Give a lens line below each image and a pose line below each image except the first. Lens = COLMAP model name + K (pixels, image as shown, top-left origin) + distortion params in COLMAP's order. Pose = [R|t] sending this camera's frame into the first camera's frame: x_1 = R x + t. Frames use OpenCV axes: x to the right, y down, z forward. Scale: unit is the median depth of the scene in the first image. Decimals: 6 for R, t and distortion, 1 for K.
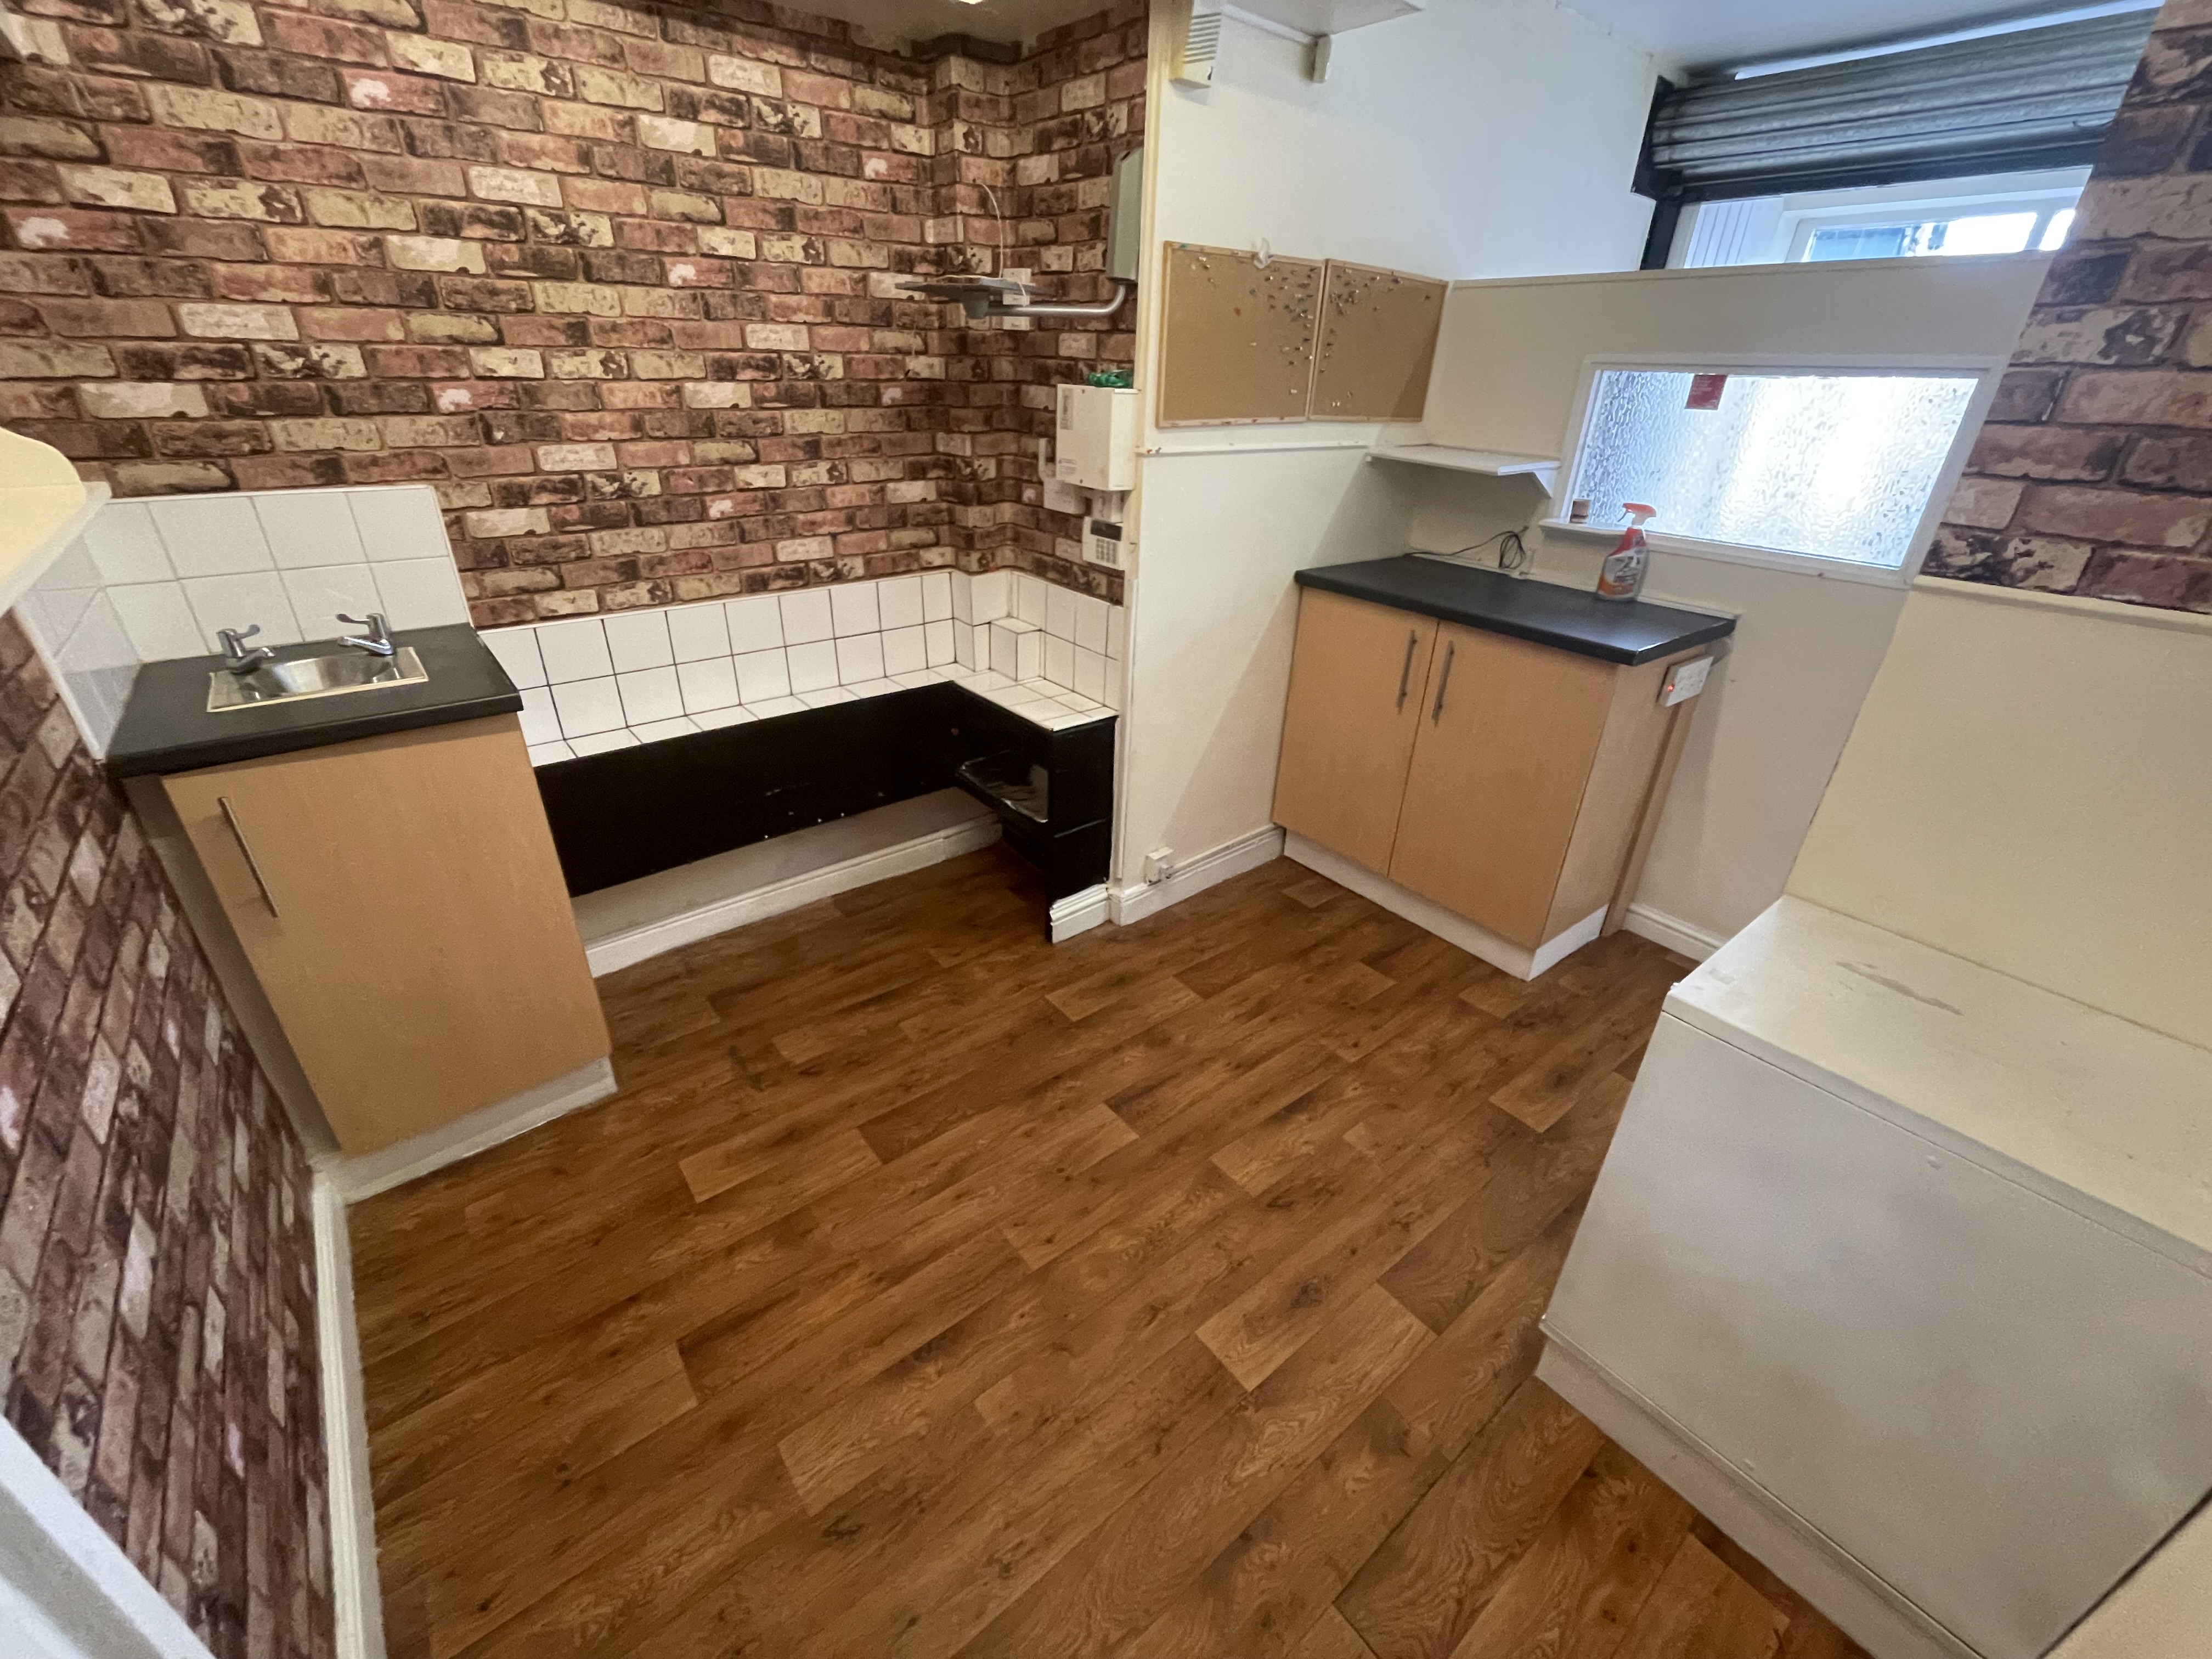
lens RADIAL K [[907.7, 0, 1104.9], [0, 907.7, 825.2], [0, 0, 1]] dist [-0.001334, 0.000088]
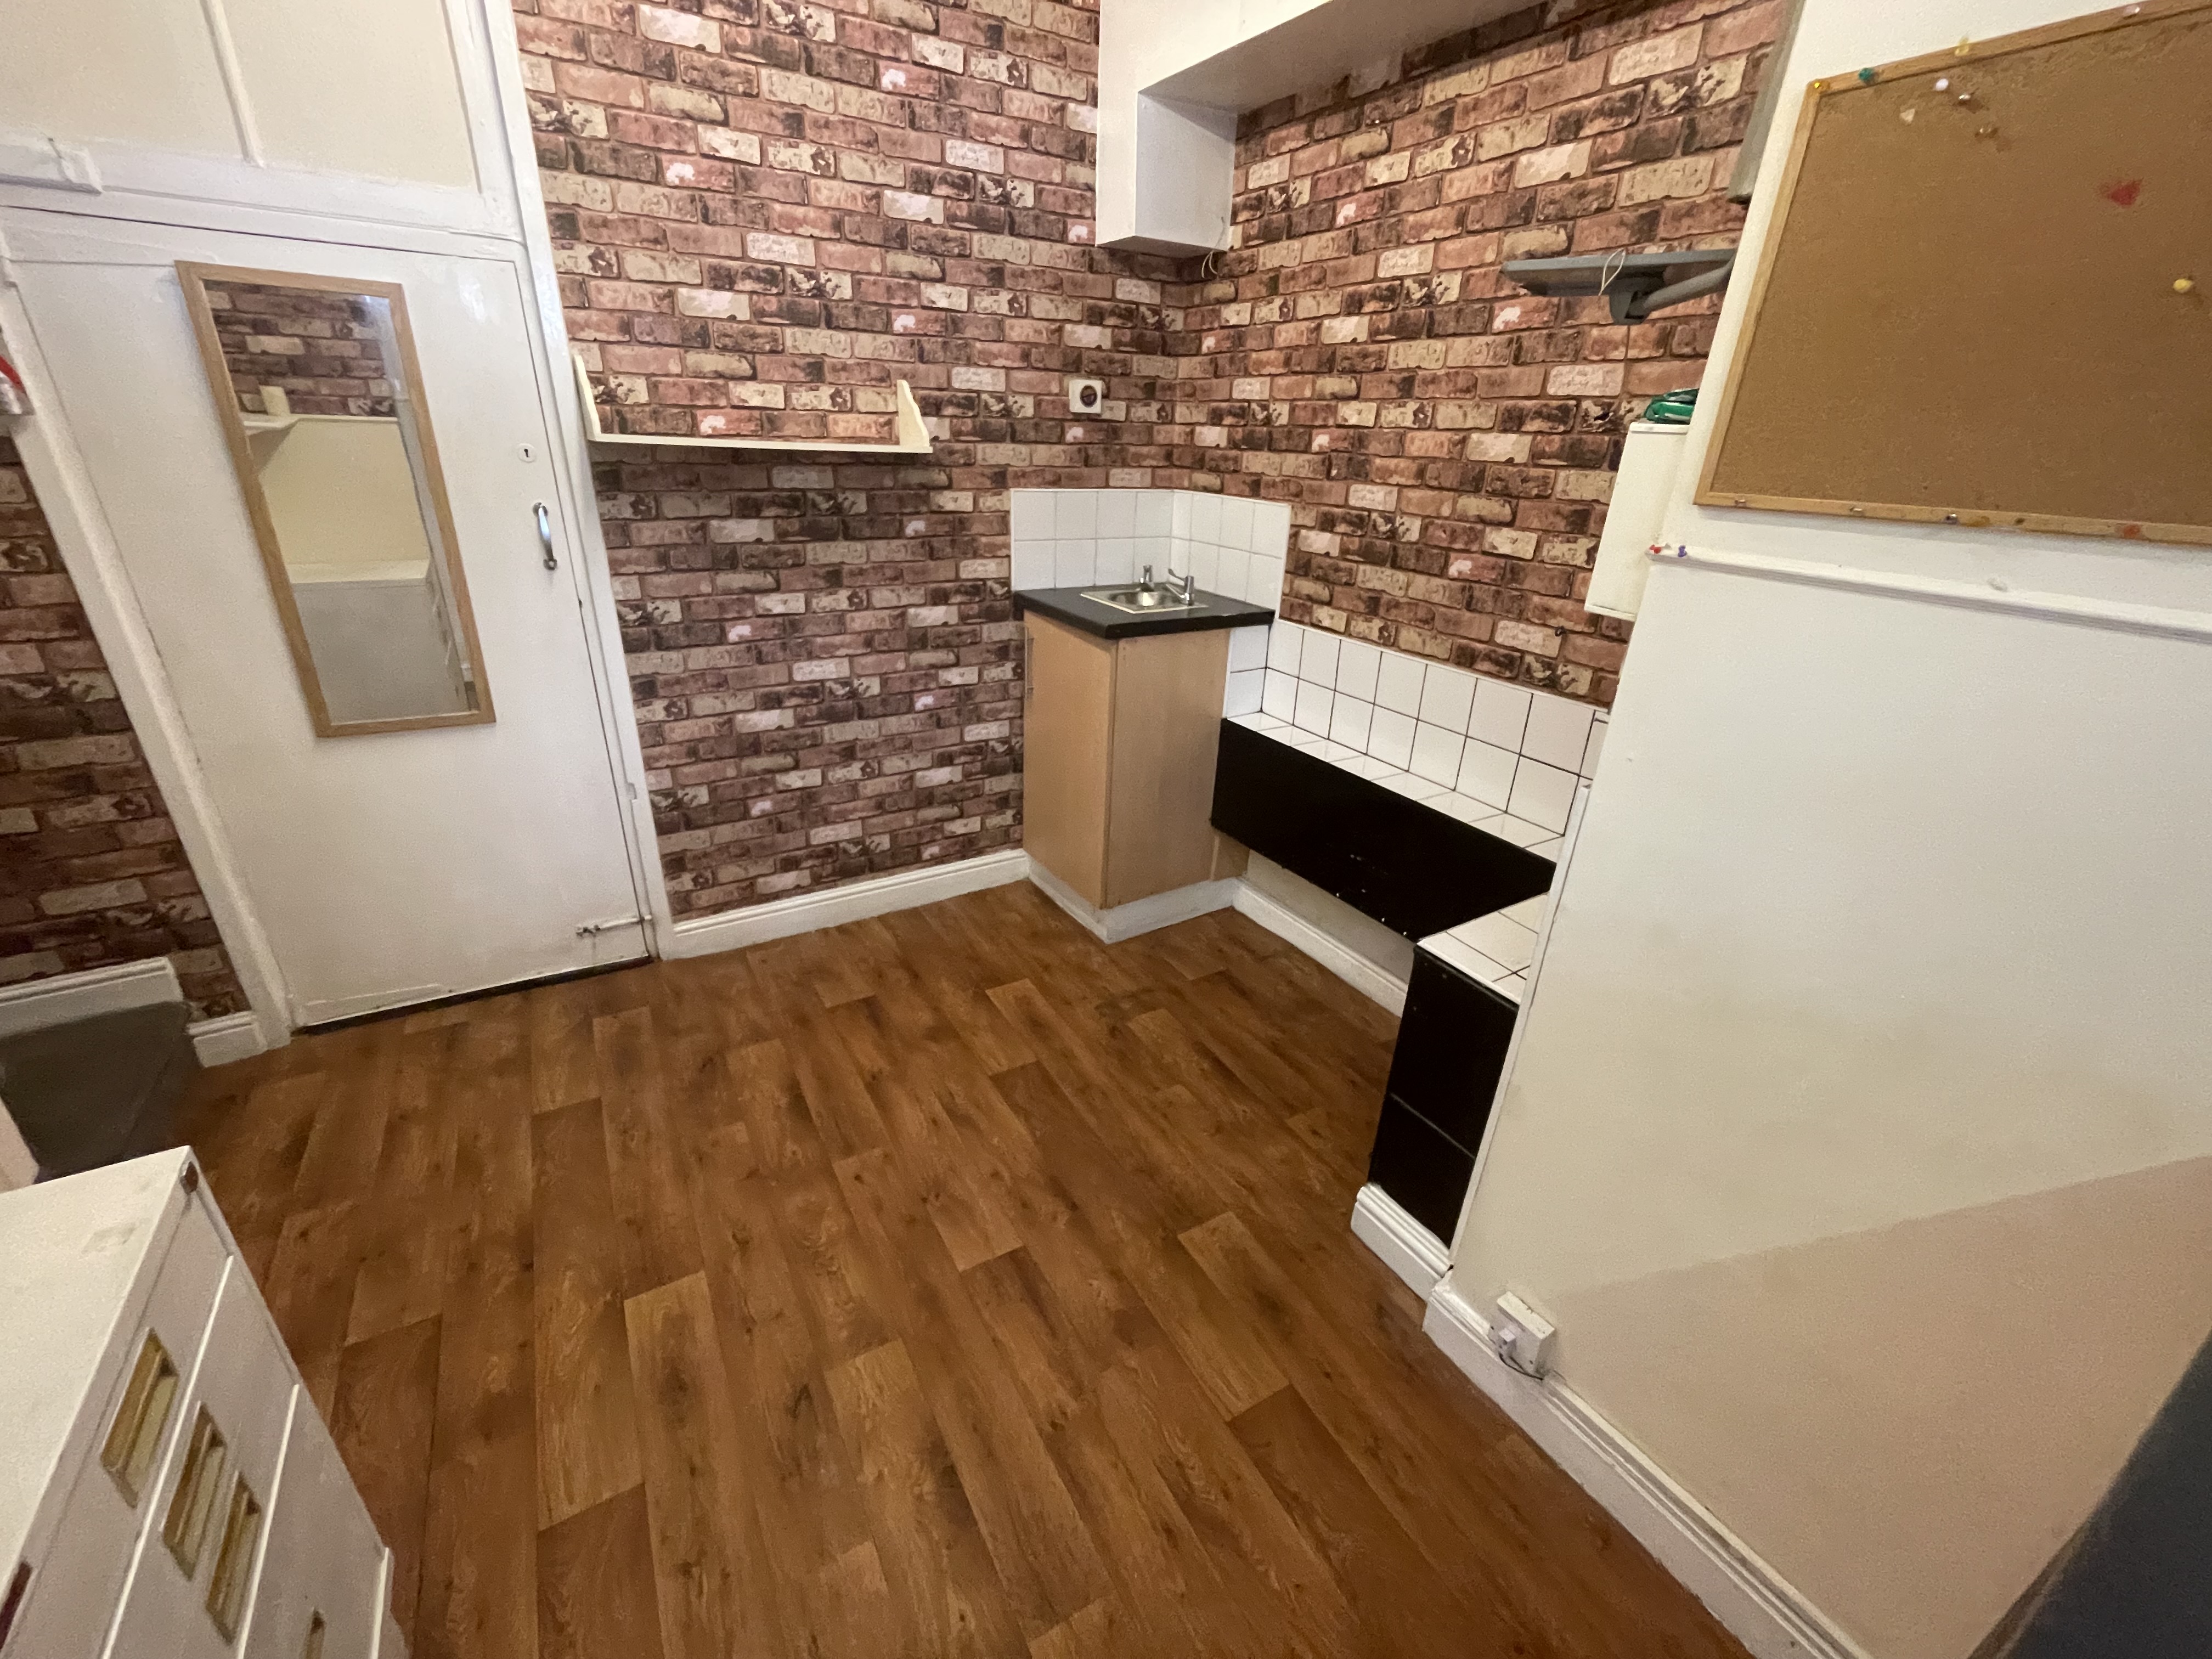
lens RADIAL K [[907.7, 0, 1104.9], [0, 907.7, 825.2], [0, 0, 1]] dist [-0.001334, 0.000088]
pose [[-0.141226, 0.371510, -0.917625, 0.624420], [-0.486364, 0.781303, 0.391172, -0.365548], [0.862268, 0.501543, 0.070349, 0.837800]]
